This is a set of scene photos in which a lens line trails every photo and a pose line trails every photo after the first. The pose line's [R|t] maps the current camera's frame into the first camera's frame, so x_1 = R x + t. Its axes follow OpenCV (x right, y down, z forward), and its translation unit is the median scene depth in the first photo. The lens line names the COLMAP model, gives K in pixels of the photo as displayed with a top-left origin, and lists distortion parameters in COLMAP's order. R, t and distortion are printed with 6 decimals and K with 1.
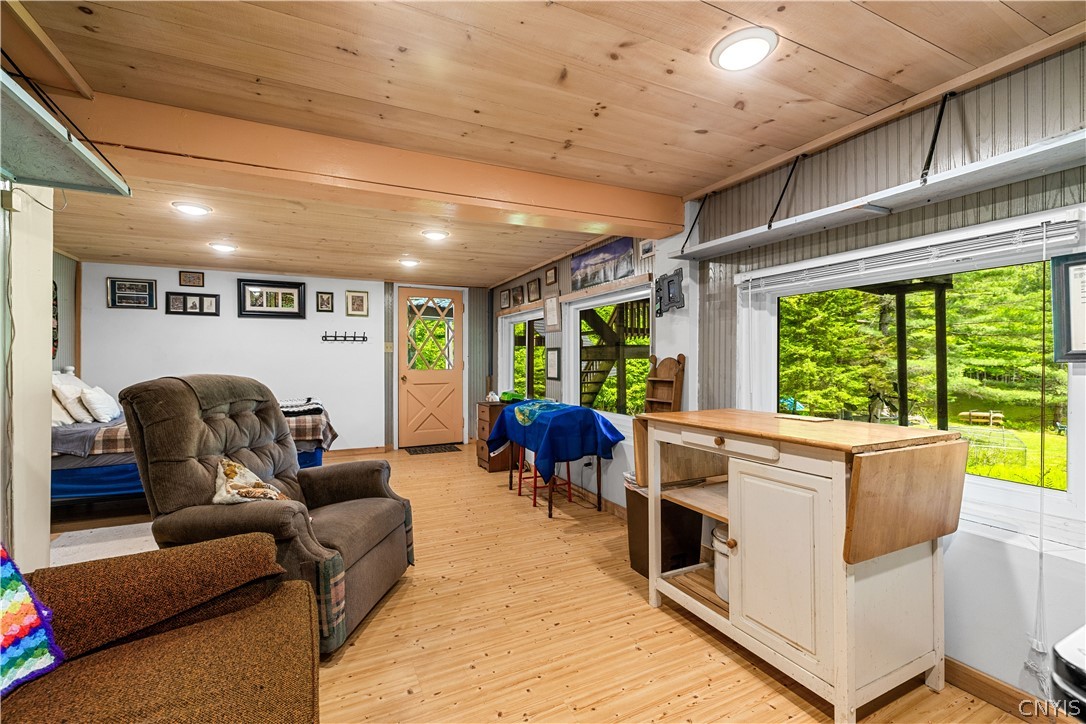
lens RADIAL K [[467.3, 0, 539.9], [0, 467.3, 361.7], [0, 0, 1]] dist [-0.000020, 0.000268]
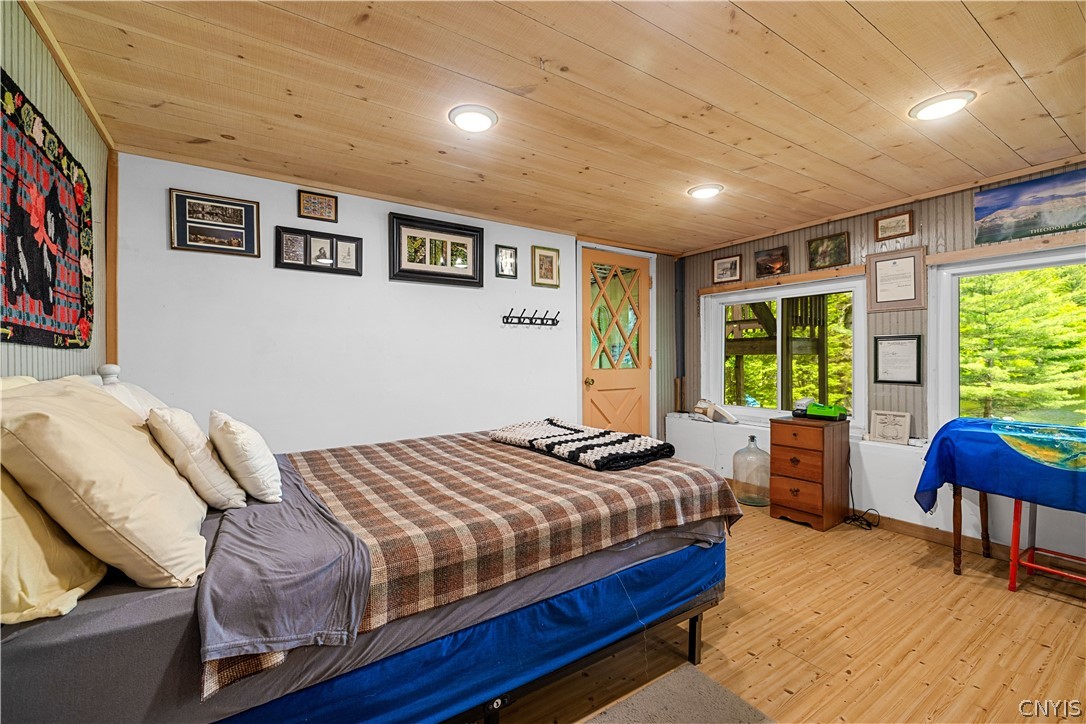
lens RADIAL K [[467.3, 0, 545.1], [0, 467.3, 360.1], [0, 0, 1]] dist [-0.000020, 0.000268]
pose [[0.990772, -0.001204, 0.135531, -0.540851], [0.001307, 0.999999, -0.000670, 0.005426], [-0.135530, 0.000841, 0.990773, 0.406282]]
